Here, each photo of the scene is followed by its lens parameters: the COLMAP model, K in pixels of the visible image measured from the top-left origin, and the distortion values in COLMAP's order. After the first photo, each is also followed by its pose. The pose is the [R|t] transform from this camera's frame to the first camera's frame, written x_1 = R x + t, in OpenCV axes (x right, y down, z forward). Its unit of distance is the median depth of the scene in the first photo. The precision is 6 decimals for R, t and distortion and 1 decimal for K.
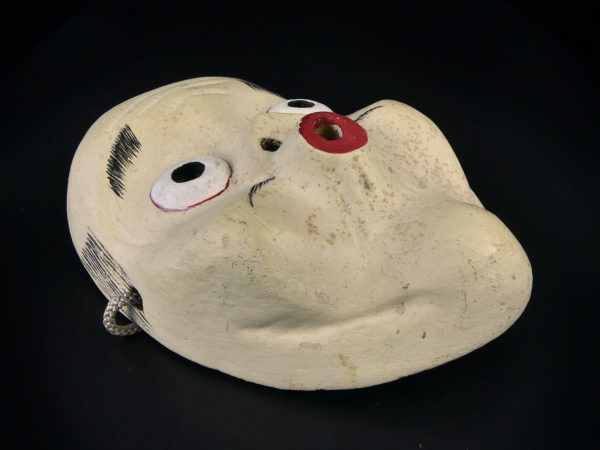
lens RADIAL K [[569.1, 0, 318.2], [0, 569.1, 195.8], [0, 0, 1]] dist [0.027708, 0.000000]
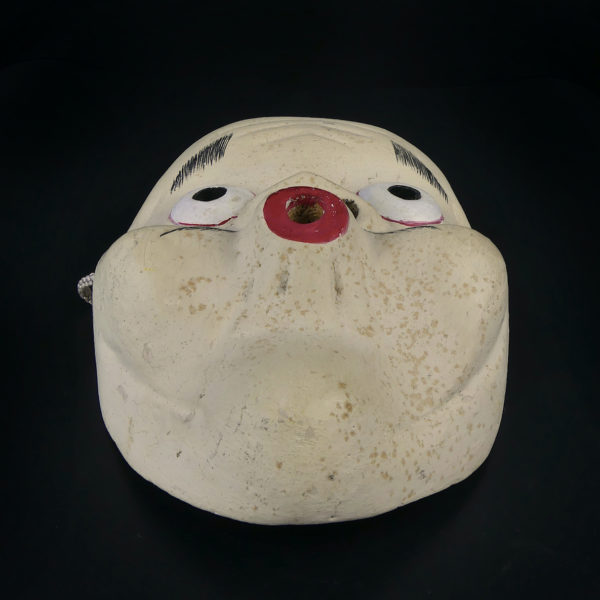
lens RADIAL K [[749.1, 0, 294.5], [0, 749.1, 268.8], [0, 0, 1]] dist [0.006460, 0.000000]
pose [[0.614681, 0.455669, -0.643843, 0.804126], [-0.469790, 0.867179, 0.165220, -0.231299], [0.633612, 0.200914, 0.747107, 0.213431]]
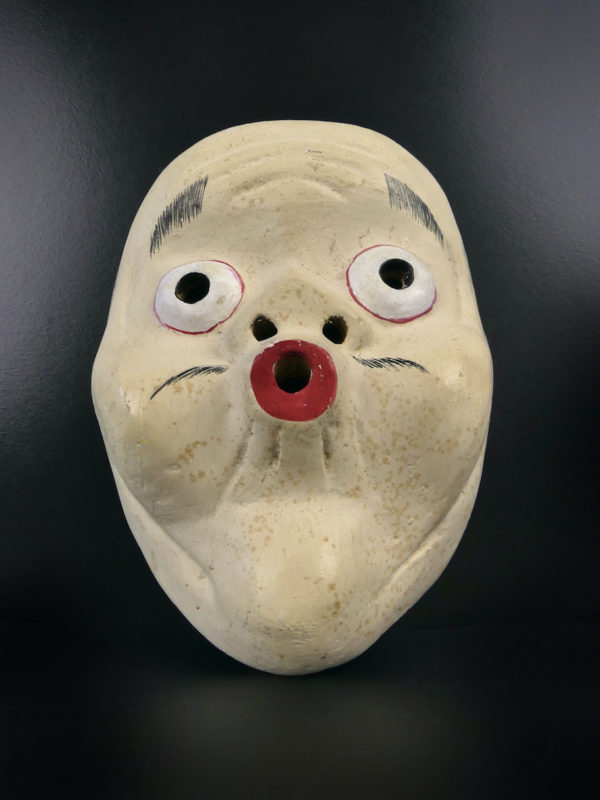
lens RADIAL K [[711.4, 0, 303.7], [0, 711.4, 393.9], [0, 0, 1]] dist [-0.001001, 0.002695]
pose [[0.645099, 0.706171, -0.291838, 0.372564], [-0.434051, 0.653002, 0.620636, -0.795730], [0.628846, -0.273699, 0.727765, 0.281696]]
